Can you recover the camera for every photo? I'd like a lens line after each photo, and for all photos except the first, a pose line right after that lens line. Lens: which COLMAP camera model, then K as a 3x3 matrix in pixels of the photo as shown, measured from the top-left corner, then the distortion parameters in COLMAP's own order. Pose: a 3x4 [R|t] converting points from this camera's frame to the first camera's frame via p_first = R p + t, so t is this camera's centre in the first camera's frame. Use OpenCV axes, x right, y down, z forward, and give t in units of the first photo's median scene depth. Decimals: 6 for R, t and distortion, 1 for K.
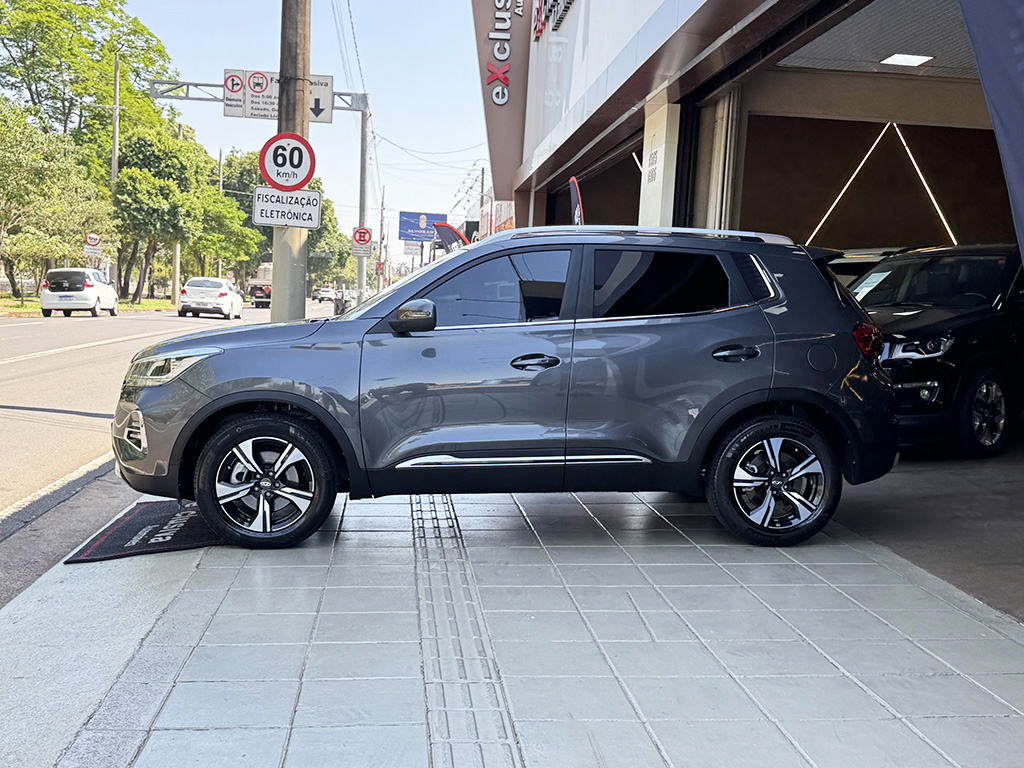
lens RADIAL K [[1148.4, 0, 512.0], [0, 1148.4, 384.0], [0, 0, 1]] dist [0.170398, -0.390670]
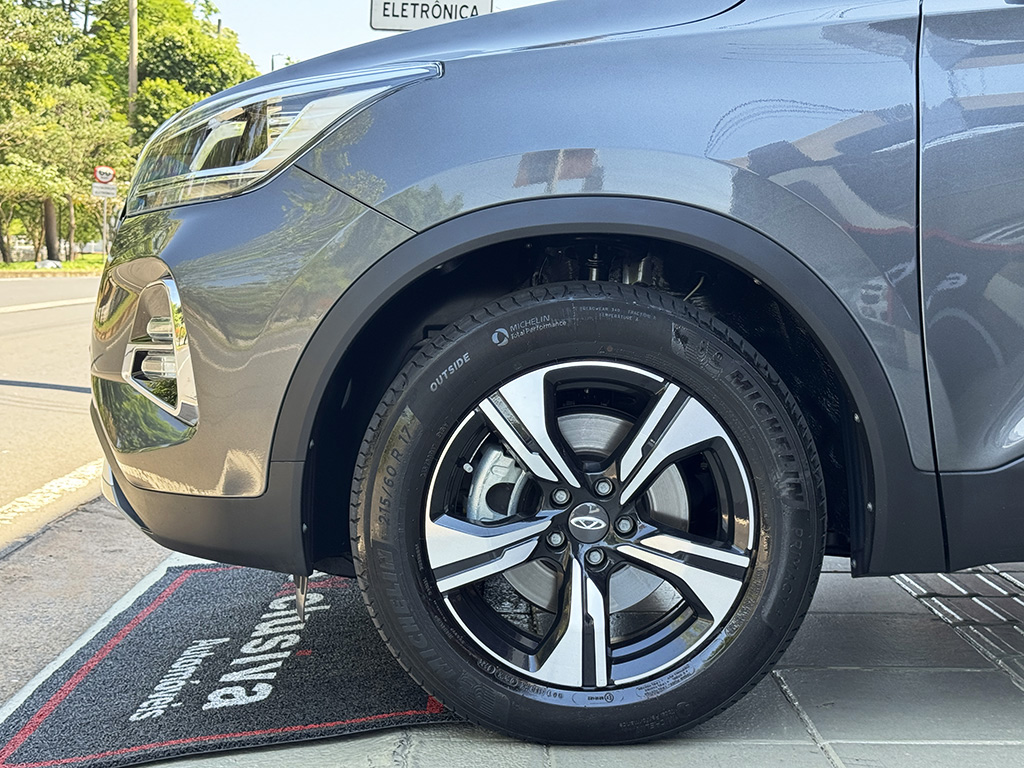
lens RADIAL K [[1572.0, 0, 512.0], [0, 1572.0, 384.0], [0, 0, 1]] dist [0.155395, 0.036110]
pose [[0.995055, -0.014922, -0.098203, -0.190916], [0.015462, 0.999869, 0.004742, 0.048653], [0.098119, -0.006237, 0.995155, 0.597482]]
